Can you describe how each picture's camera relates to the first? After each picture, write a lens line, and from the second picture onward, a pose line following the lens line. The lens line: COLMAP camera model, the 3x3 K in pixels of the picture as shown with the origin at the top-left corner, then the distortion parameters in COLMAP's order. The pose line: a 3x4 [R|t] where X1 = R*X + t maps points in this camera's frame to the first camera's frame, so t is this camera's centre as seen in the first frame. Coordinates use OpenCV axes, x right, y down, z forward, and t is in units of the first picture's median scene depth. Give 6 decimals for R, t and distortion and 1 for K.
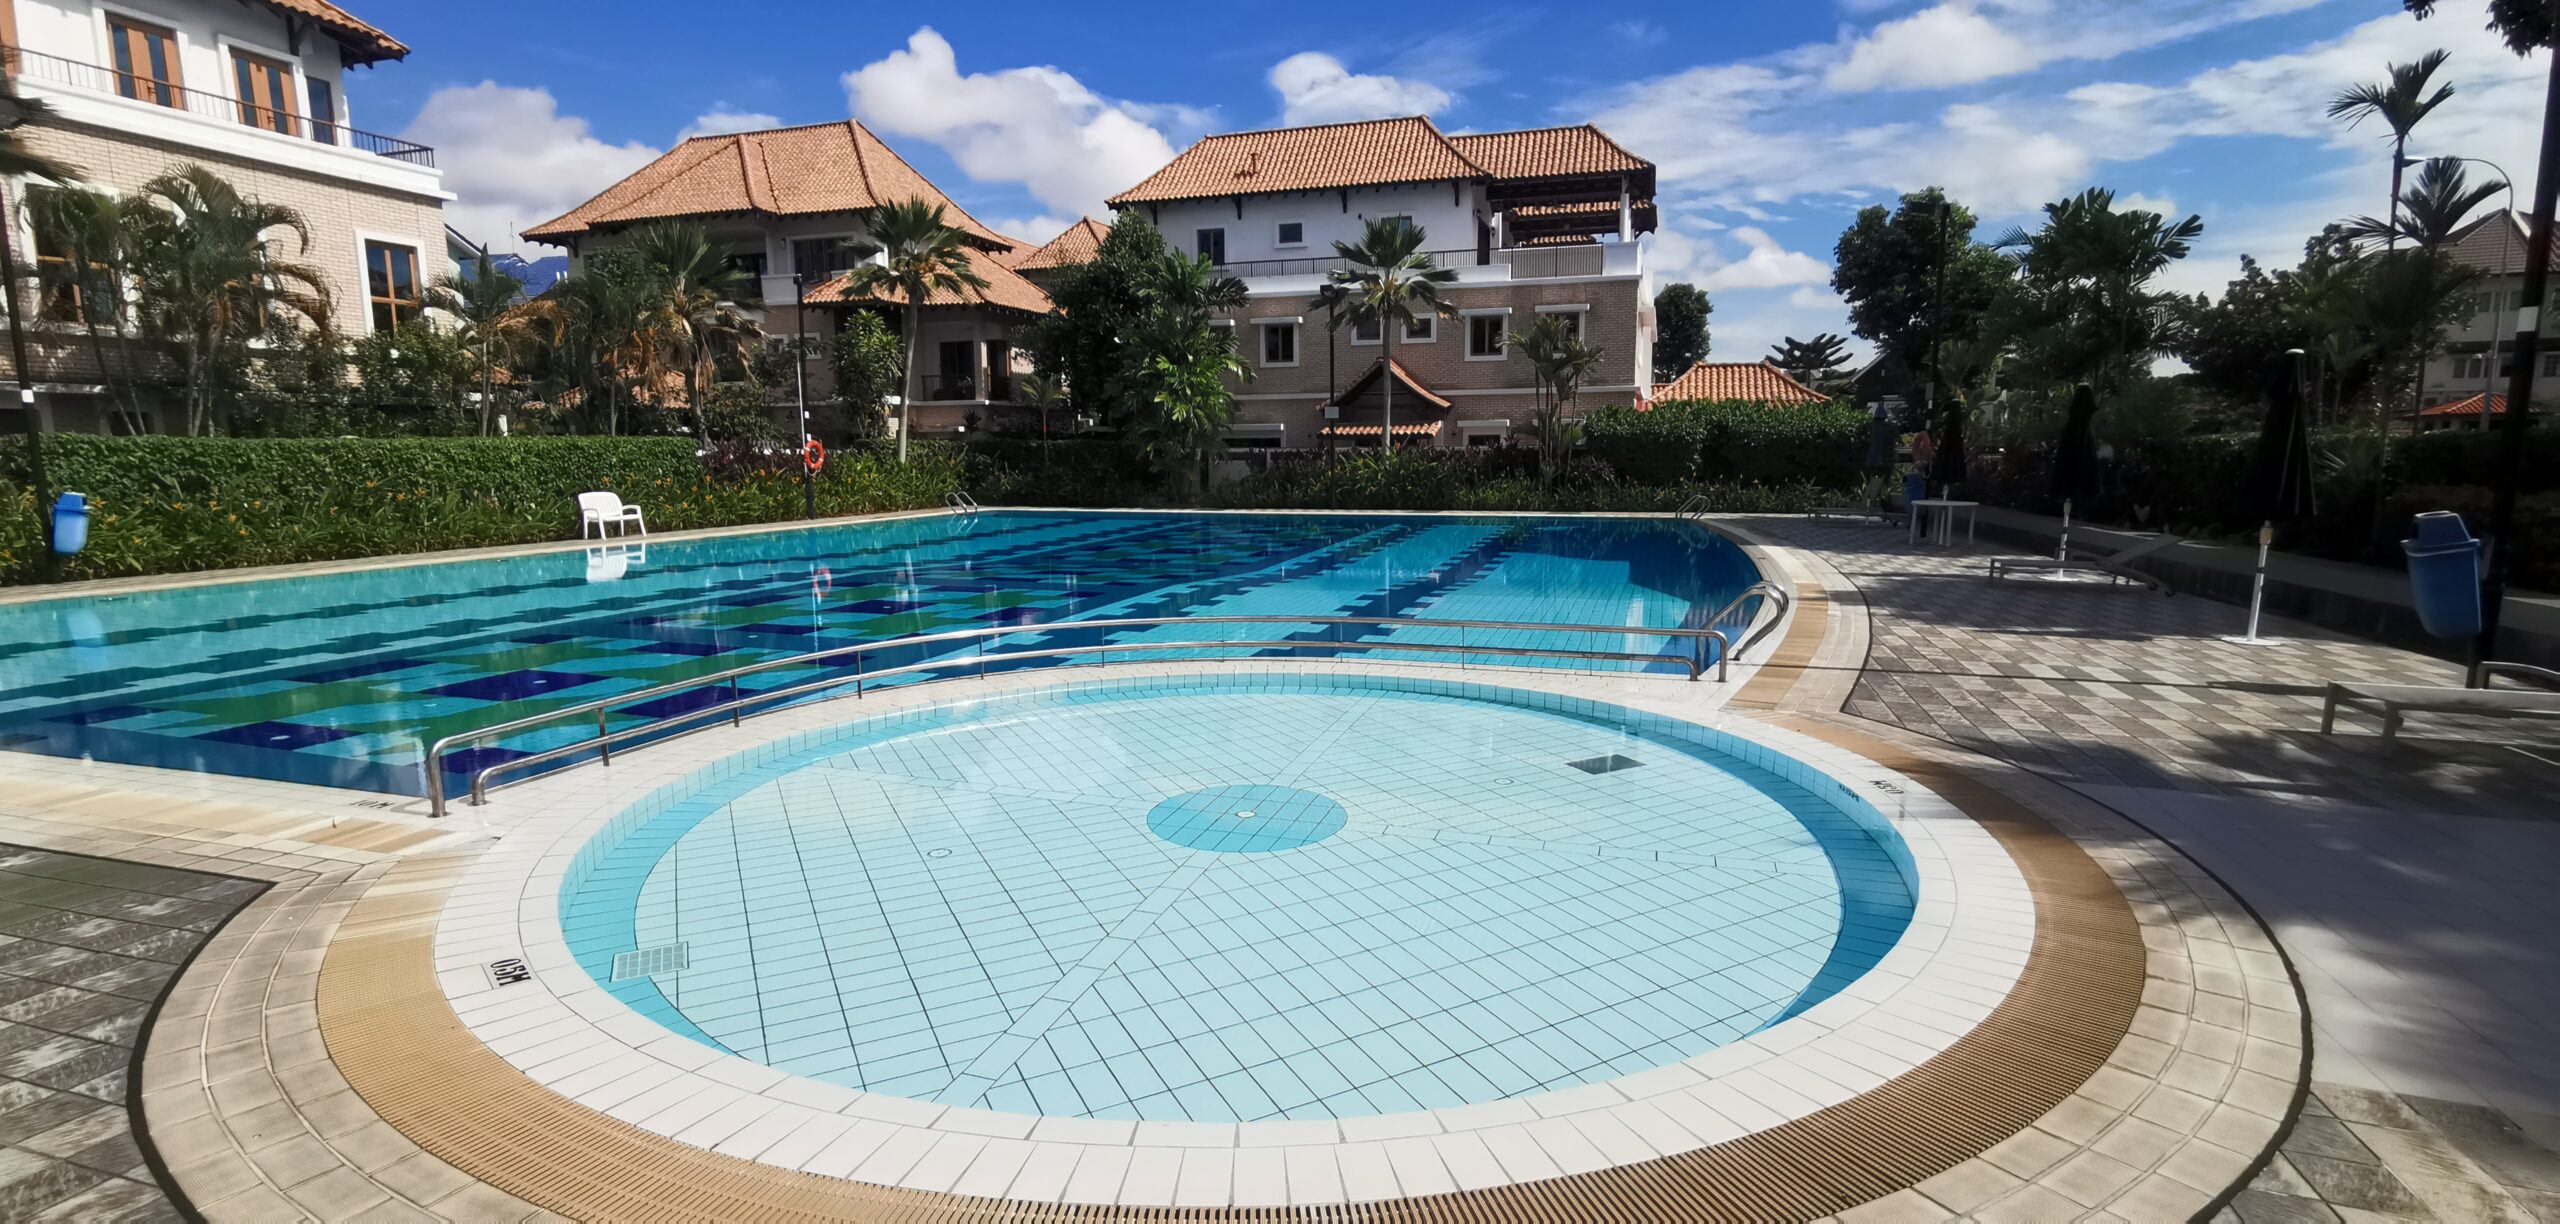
lens RADIAL K [[1185.3, 0, 1280.0], [0, 1185.3, 612.0], [0, 0, 1]] dist [-0.006892, 0.013525]
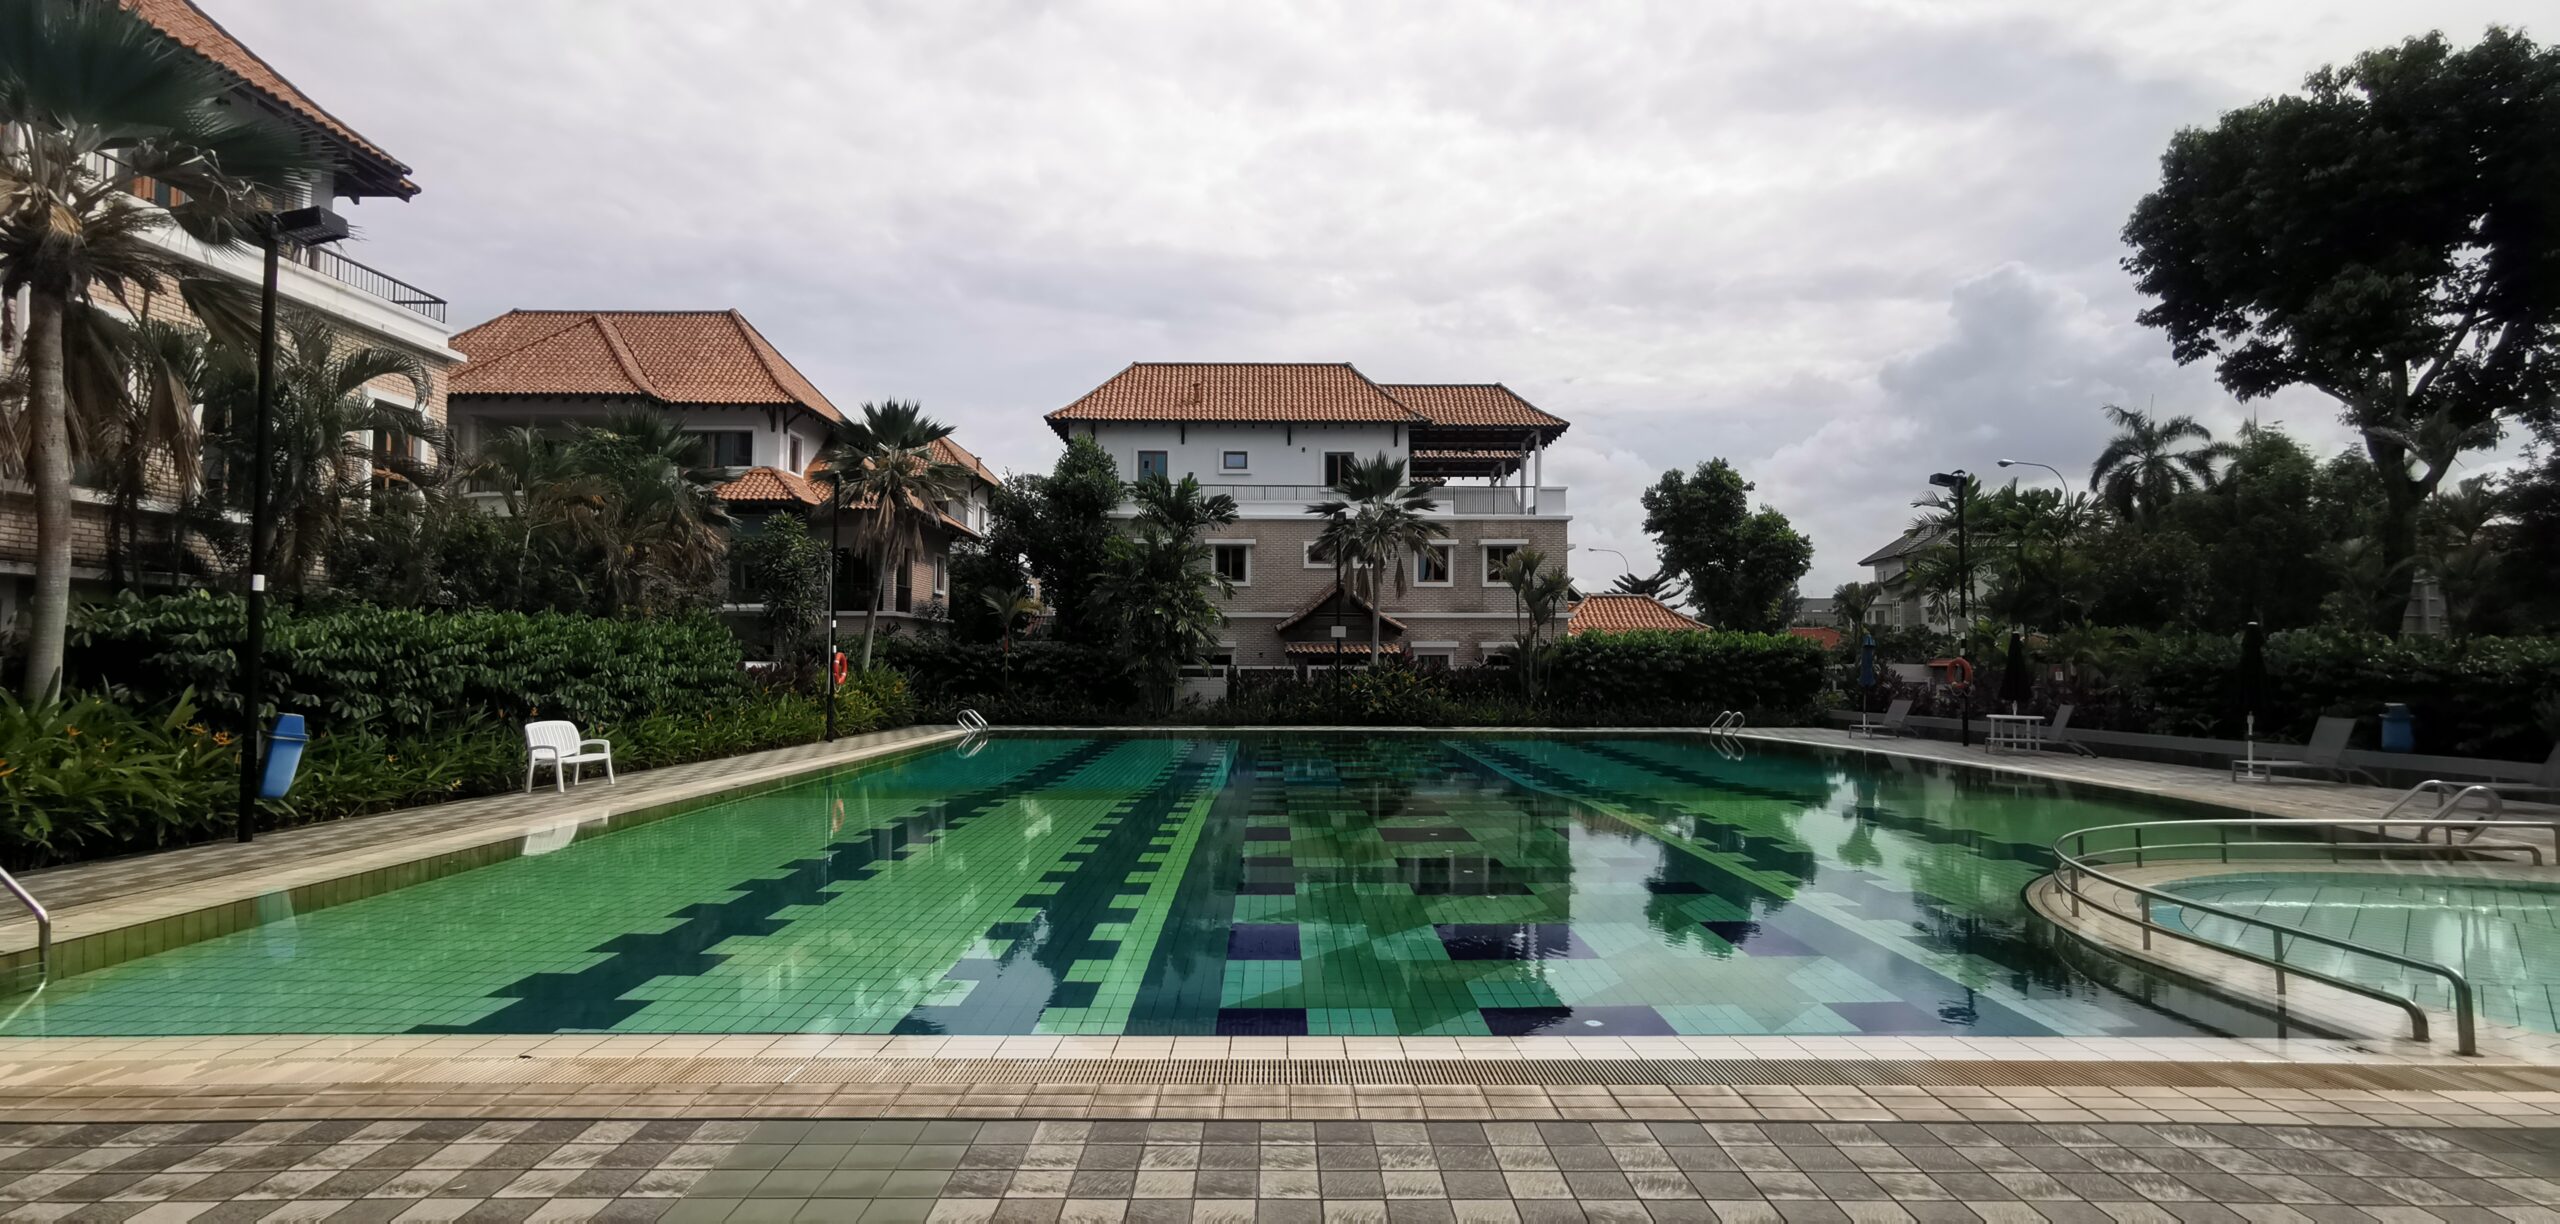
lens RADIAL K [[1177.7, 0, 1280.0], [0, 1177.7, 612.0], [0, 0, 1]] dist [-0.005253, 0.012179]
pose [[0.951325, 0.023597, 0.307284, -0.316366], [0.033045, 0.983506, -0.177829, -0.006197], [-0.306412, 0.179327, 0.934855, 0.063003]]
